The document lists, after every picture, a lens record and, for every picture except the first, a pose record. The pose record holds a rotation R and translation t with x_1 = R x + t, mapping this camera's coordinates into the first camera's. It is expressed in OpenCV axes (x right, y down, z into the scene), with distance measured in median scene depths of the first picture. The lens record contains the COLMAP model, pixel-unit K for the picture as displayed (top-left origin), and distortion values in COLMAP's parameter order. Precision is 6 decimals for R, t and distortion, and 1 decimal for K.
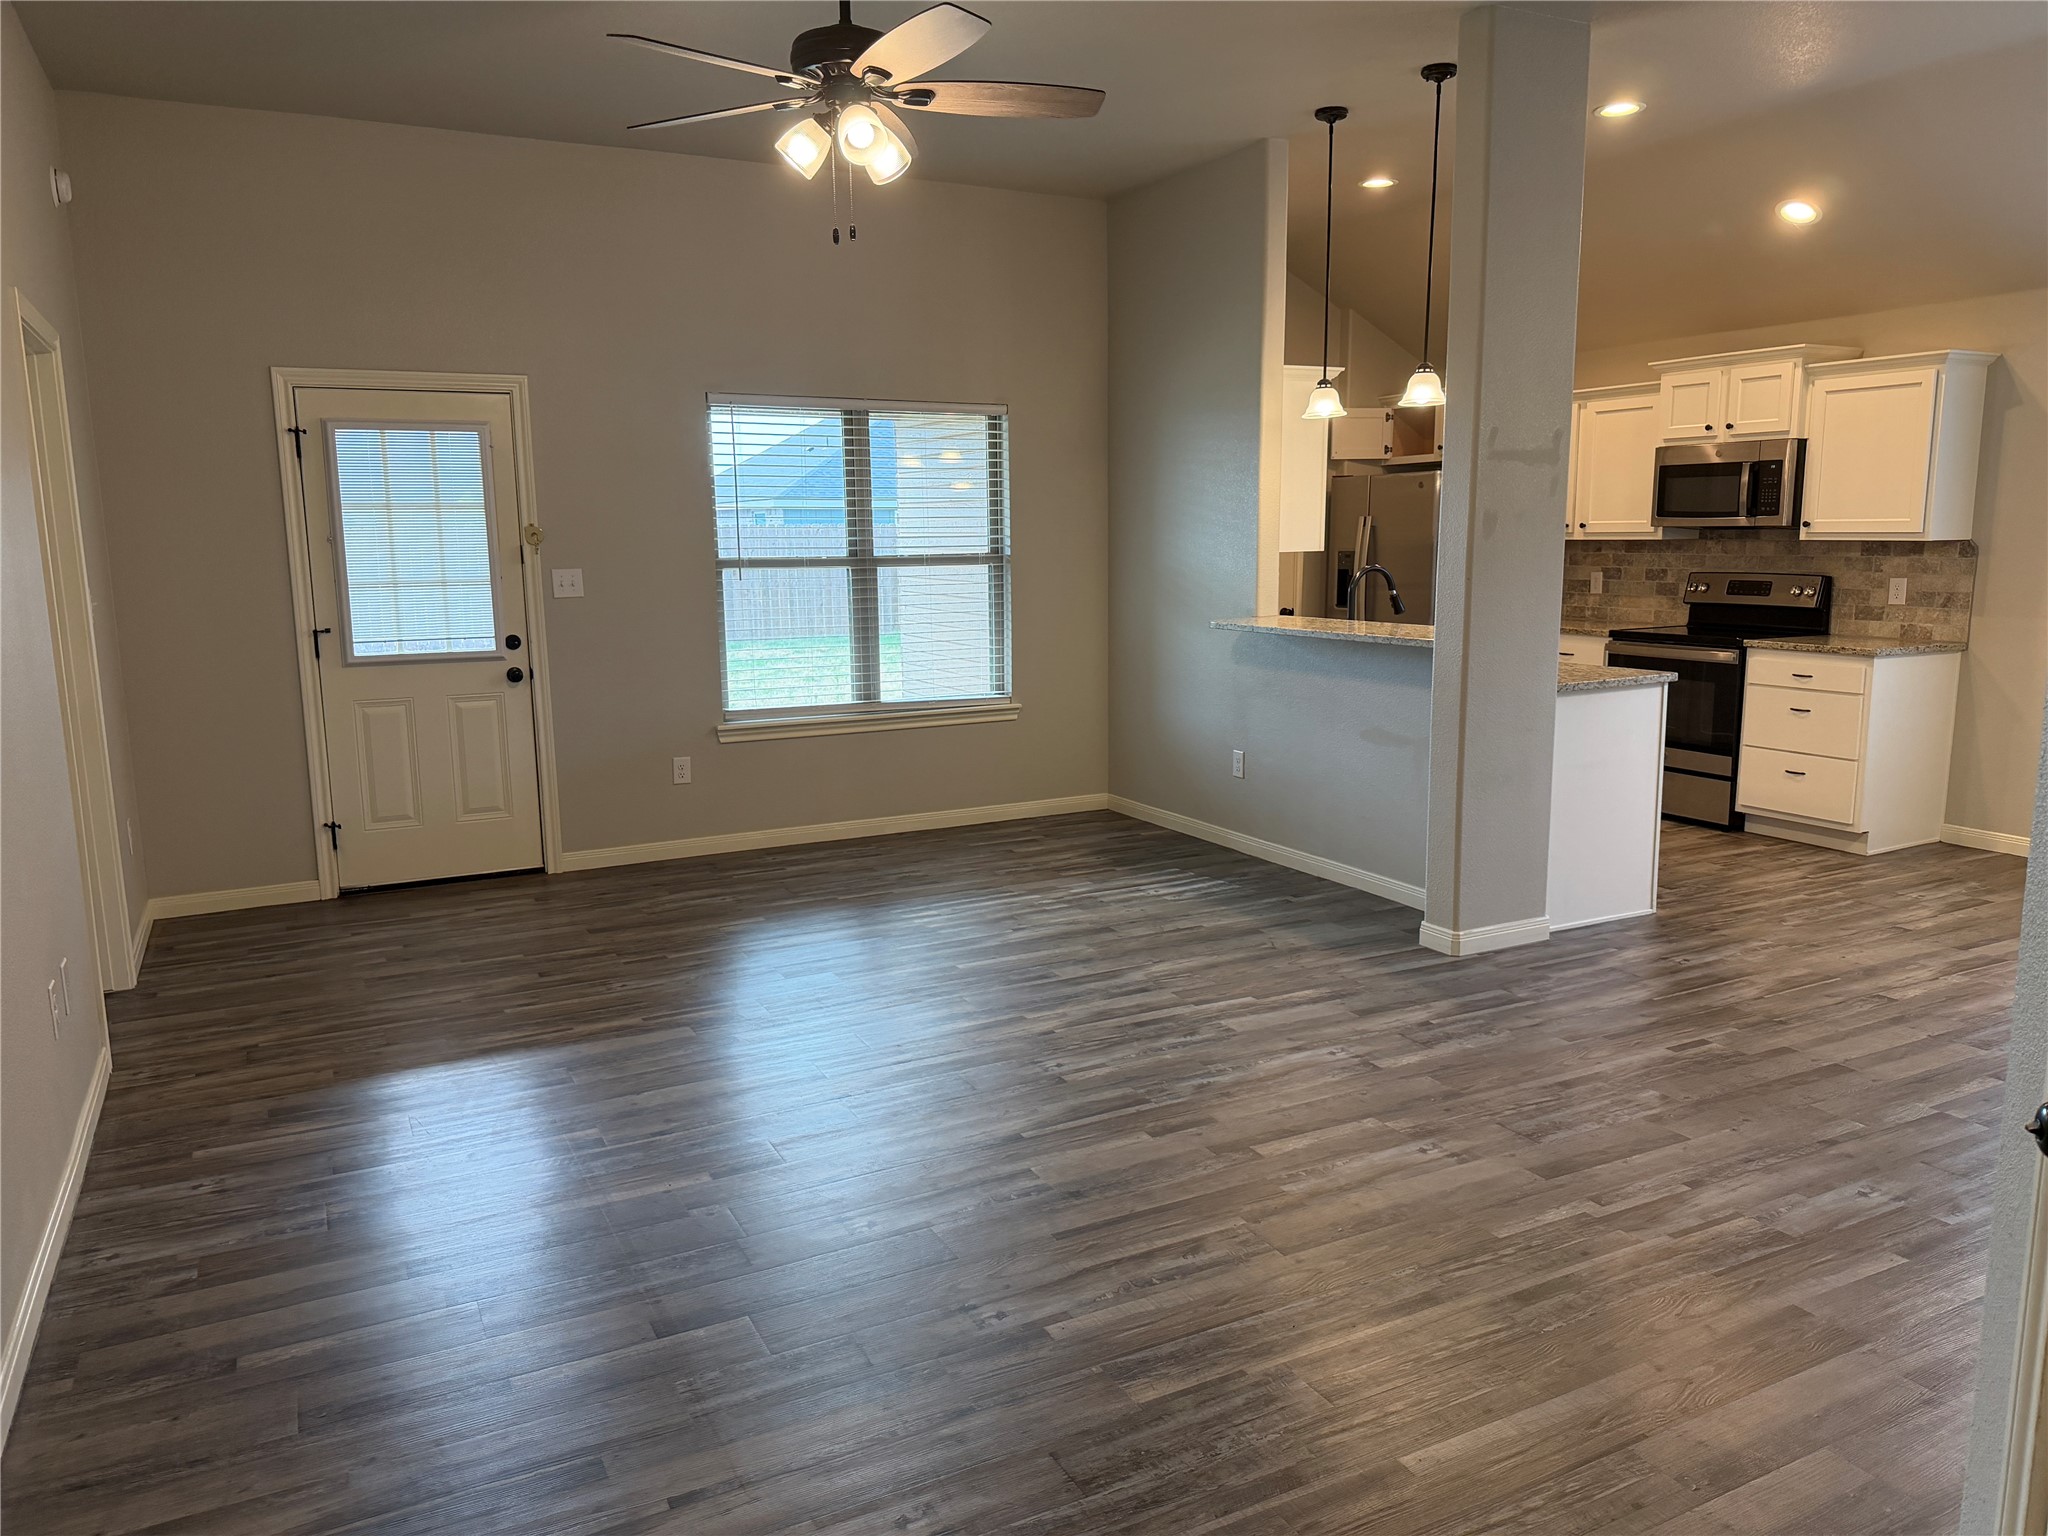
lens RADIAL K [[1450.0, 0, 1024.0], [0, 1450.0, 768.0], [0, 0, 1]] dist [0.157769, -0.240882]
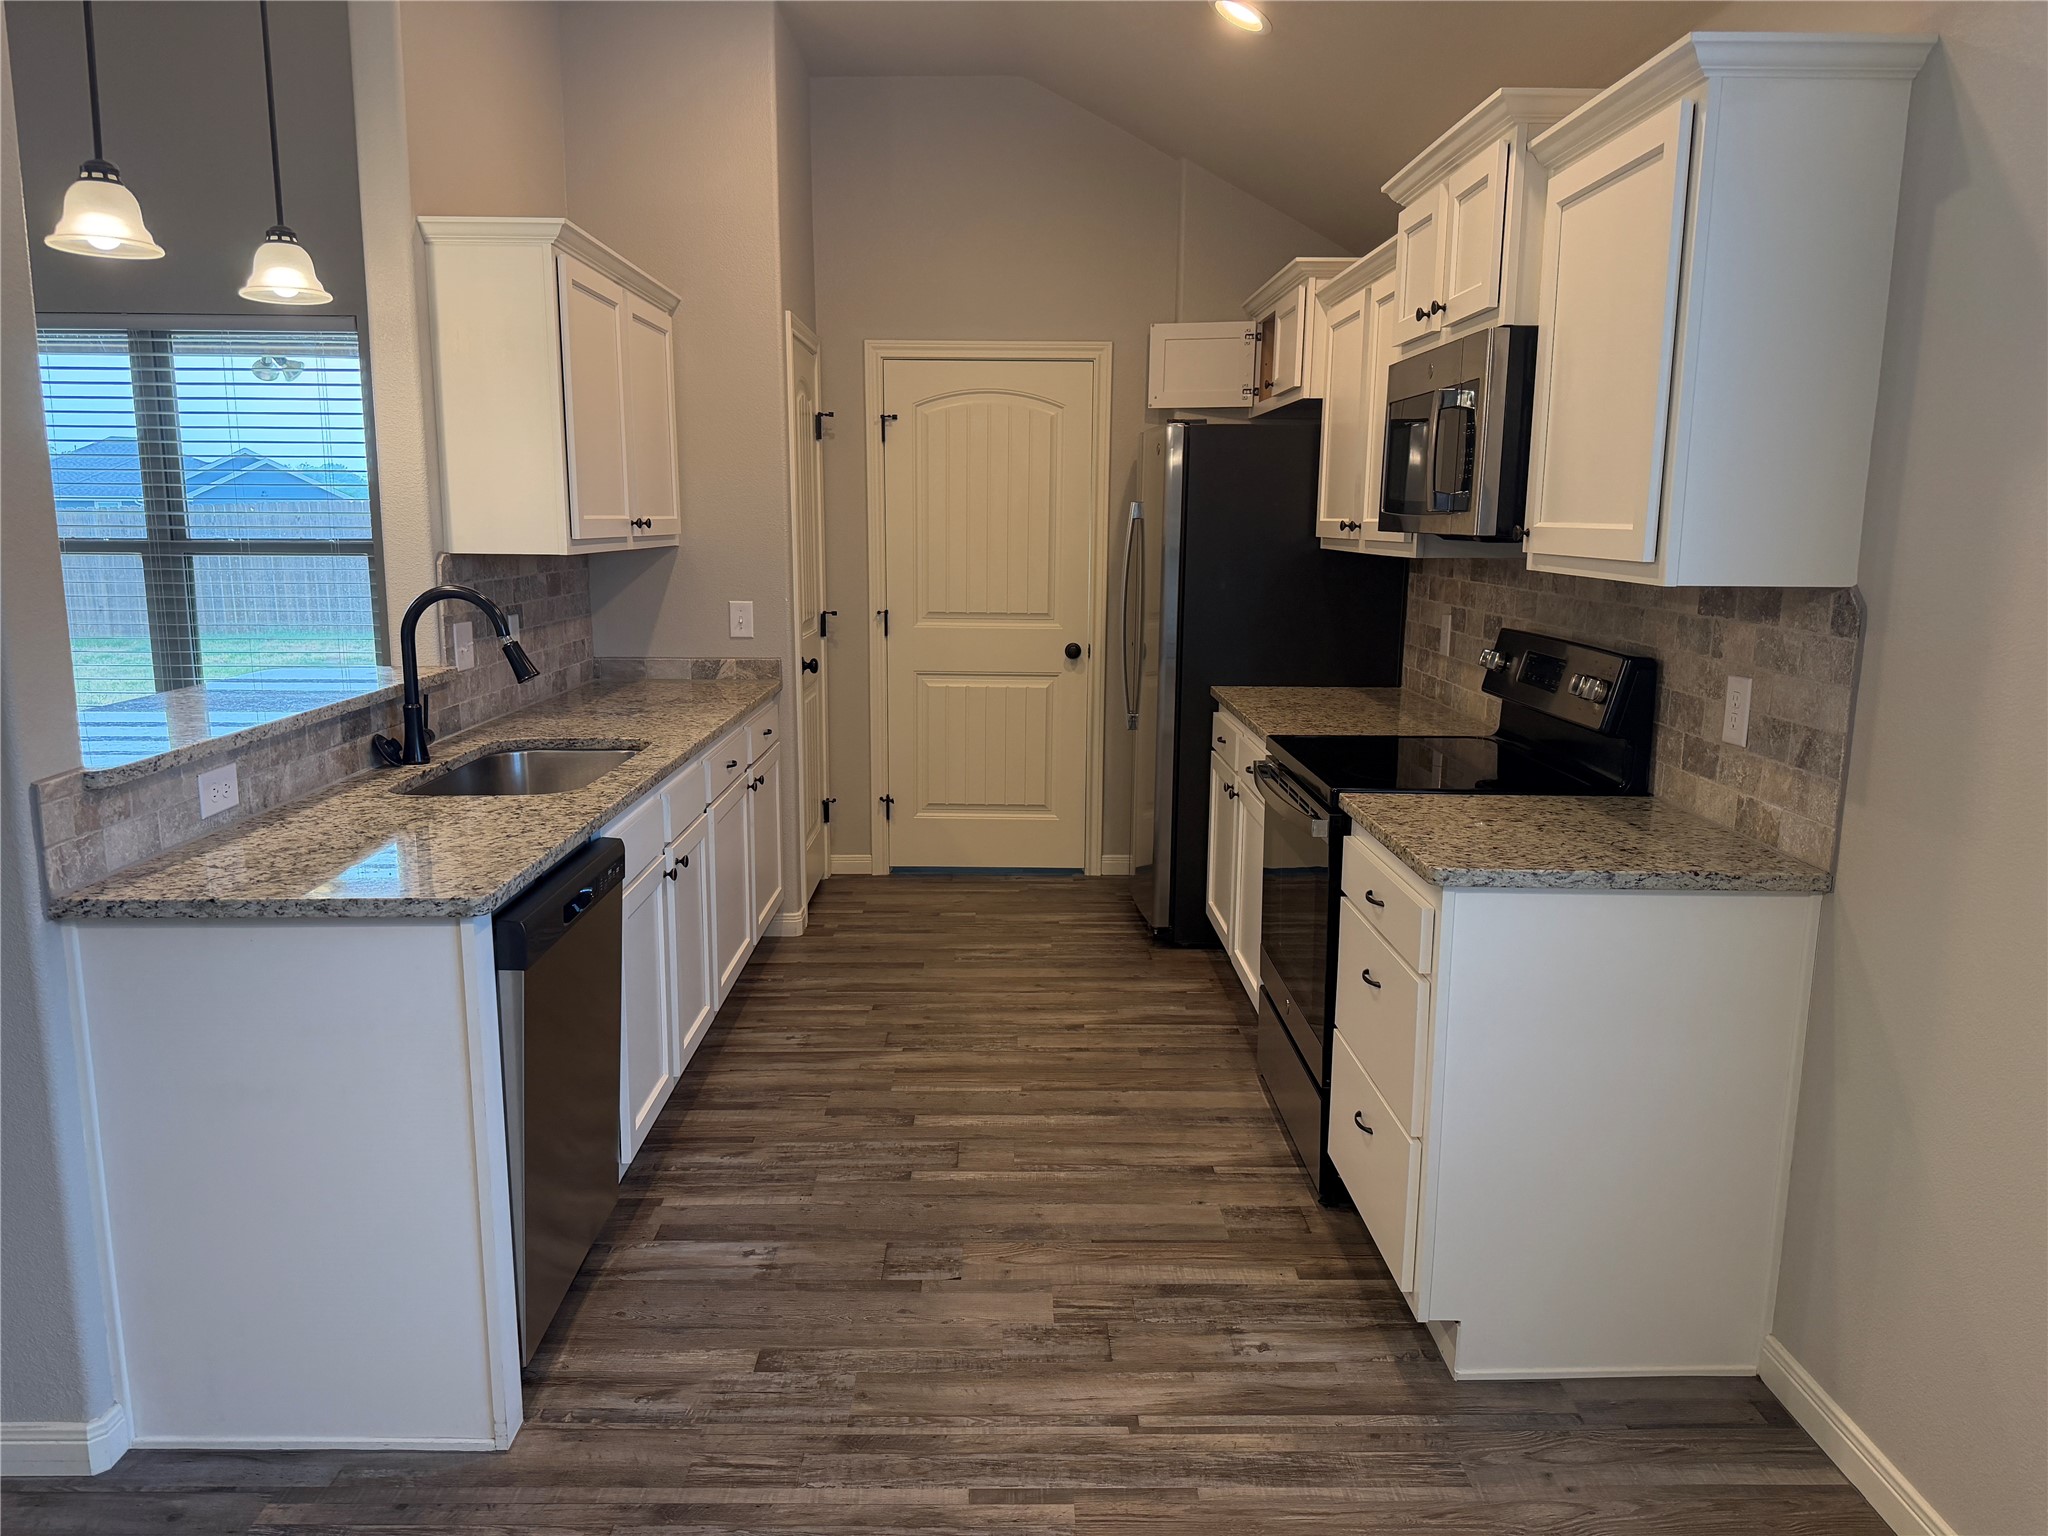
lens RADIAL K [[1450.0, 0, 1024.0], [0, 1450.0, 768.0], [0, 0, 1]] dist [0.157769, -0.240882]
pose [[0.891602, 0.095604, -0.442612, 0.590314], [-0.097166, 0.995083, 0.019205, -0.092827], [0.442272, 0.025884, 0.896508, 0.565668]]
